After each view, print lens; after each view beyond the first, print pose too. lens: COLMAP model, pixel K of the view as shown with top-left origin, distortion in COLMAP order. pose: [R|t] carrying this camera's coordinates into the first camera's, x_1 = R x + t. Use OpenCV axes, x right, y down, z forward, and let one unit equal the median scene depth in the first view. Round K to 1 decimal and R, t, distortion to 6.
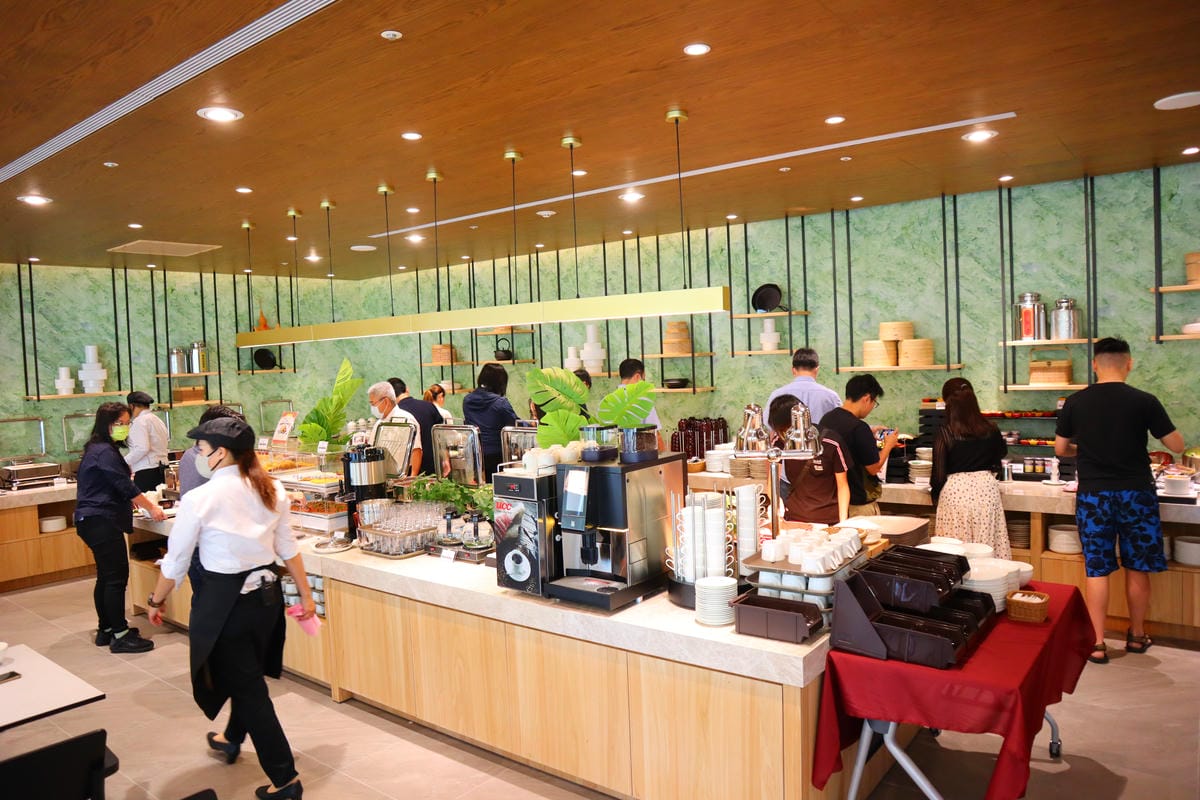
lens RADIAL K [[801.1, 0, 598.9], [0, 801.1, 398.5], [0, 0, 1]] dist [-0.056577, 0.006517]
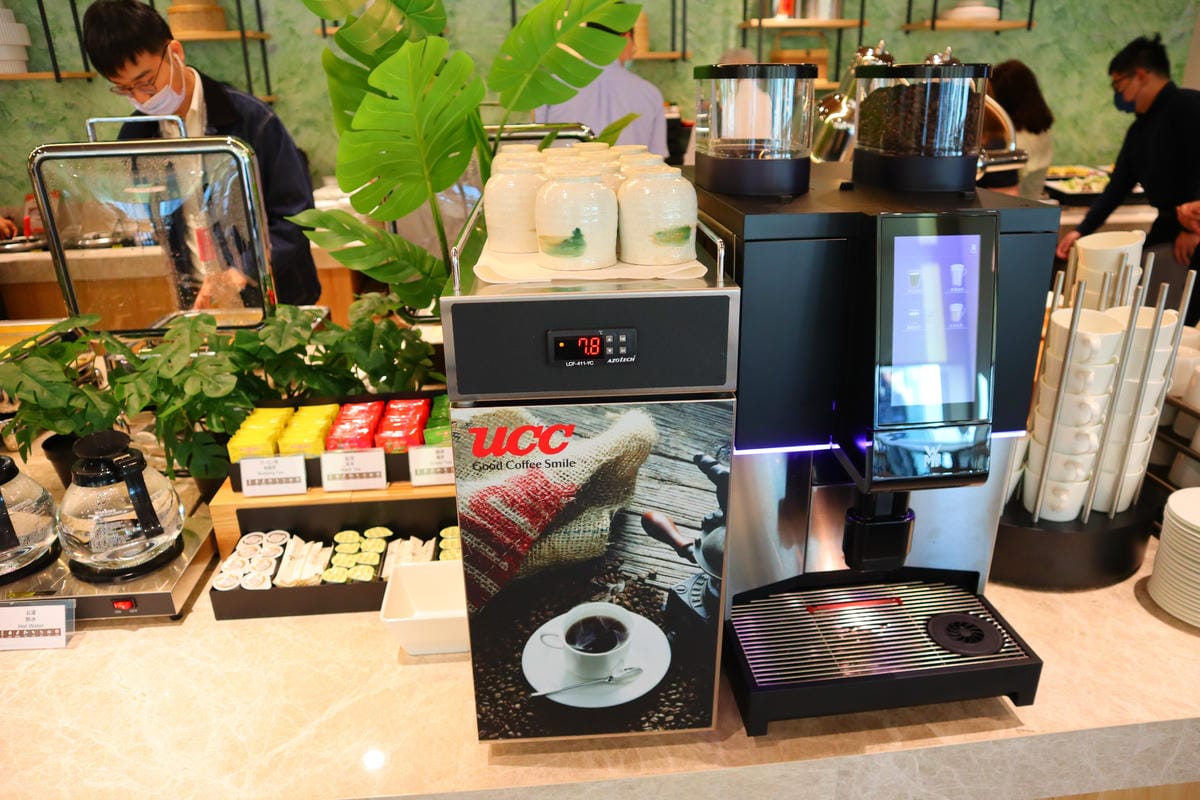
lens RADIAL K [[801.1, 0, 604.0], [0, 801.1, 399.0], [0, 0, 1]] dist [-0.056577, 0.006517]
pose [[0.732600, -0.225272, 0.642300, -0.100022], [0.023243, 0.951374, 0.307161, 0.025103], [-0.680262, -0.210097, 0.702213, 0.353966]]
